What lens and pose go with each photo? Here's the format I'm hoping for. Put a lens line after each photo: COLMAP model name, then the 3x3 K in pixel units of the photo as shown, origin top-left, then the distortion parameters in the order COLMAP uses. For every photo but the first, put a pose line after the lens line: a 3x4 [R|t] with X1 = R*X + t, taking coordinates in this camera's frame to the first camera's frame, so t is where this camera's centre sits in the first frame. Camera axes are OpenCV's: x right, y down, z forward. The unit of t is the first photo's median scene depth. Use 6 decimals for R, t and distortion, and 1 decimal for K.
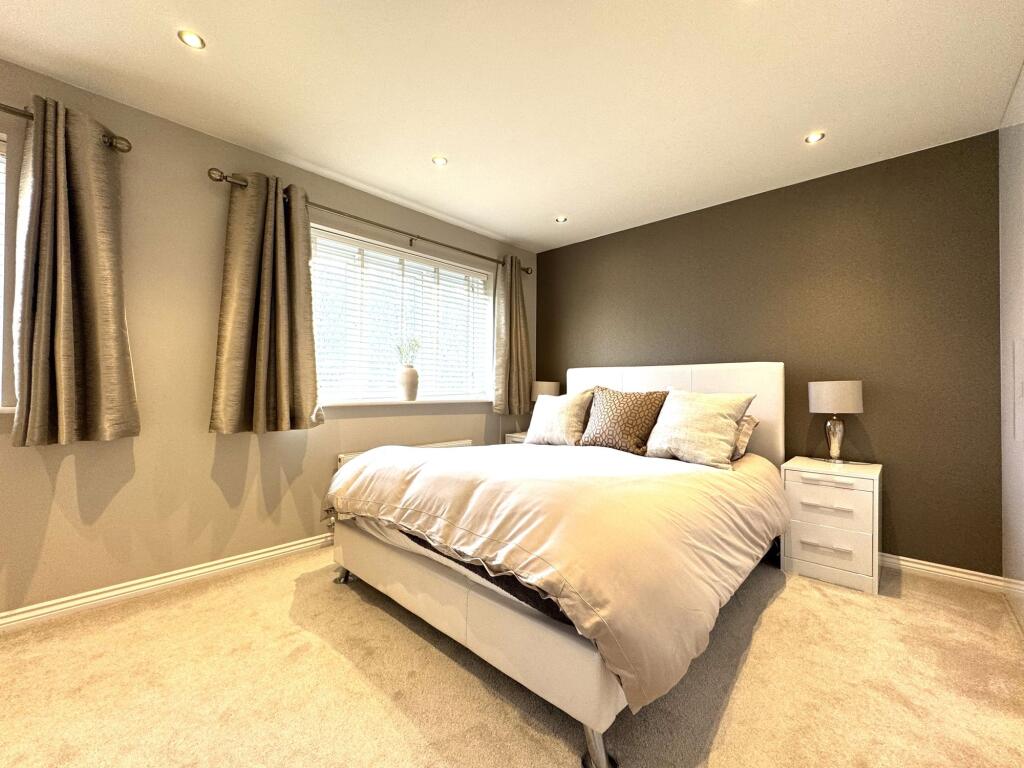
lens RADIAL K [[421.0, 0, 508.4], [0, 421.0, 384.7], [0, 0, 1]] dist [-0.014092, -0.000105]
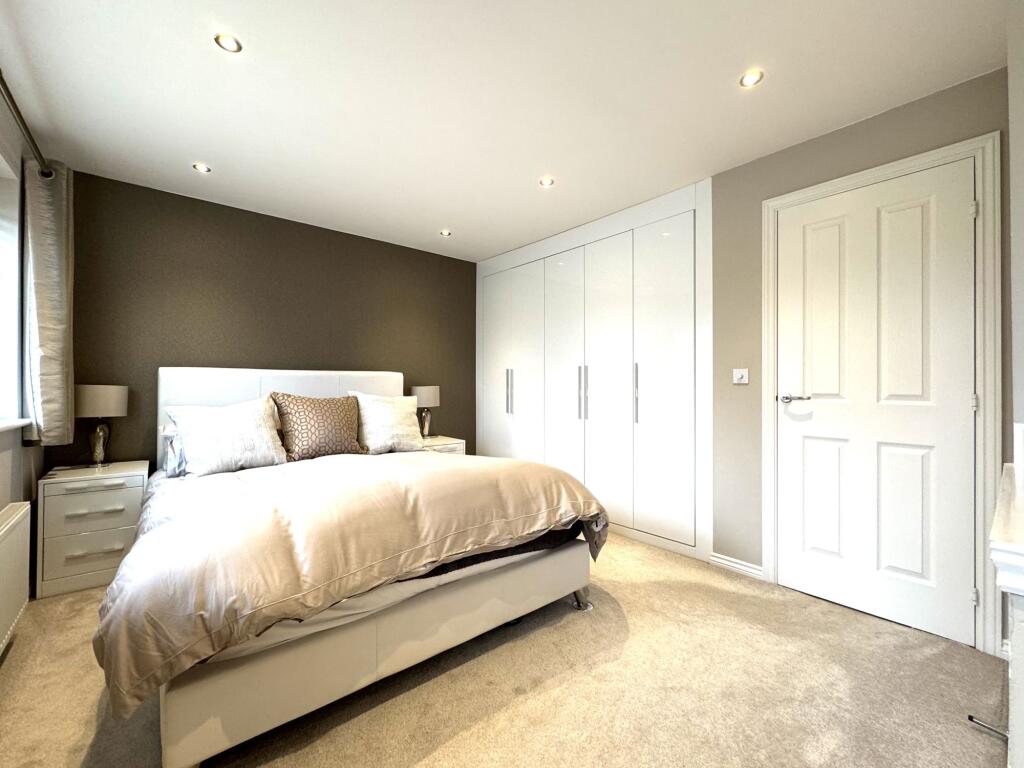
lens RADIAL K [[421.0, 0, 508.4], [0, 421.0, 384.7], [0, 0, 1]] dist [-0.014092, -0.000105]
pose [[0.118434, -0.002195, 0.992960, -0.751819], [-0.009809, 0.999946, 0.003380, -0.024399], [-0.992914, -0.010140, 0.118406, 0.513842]]
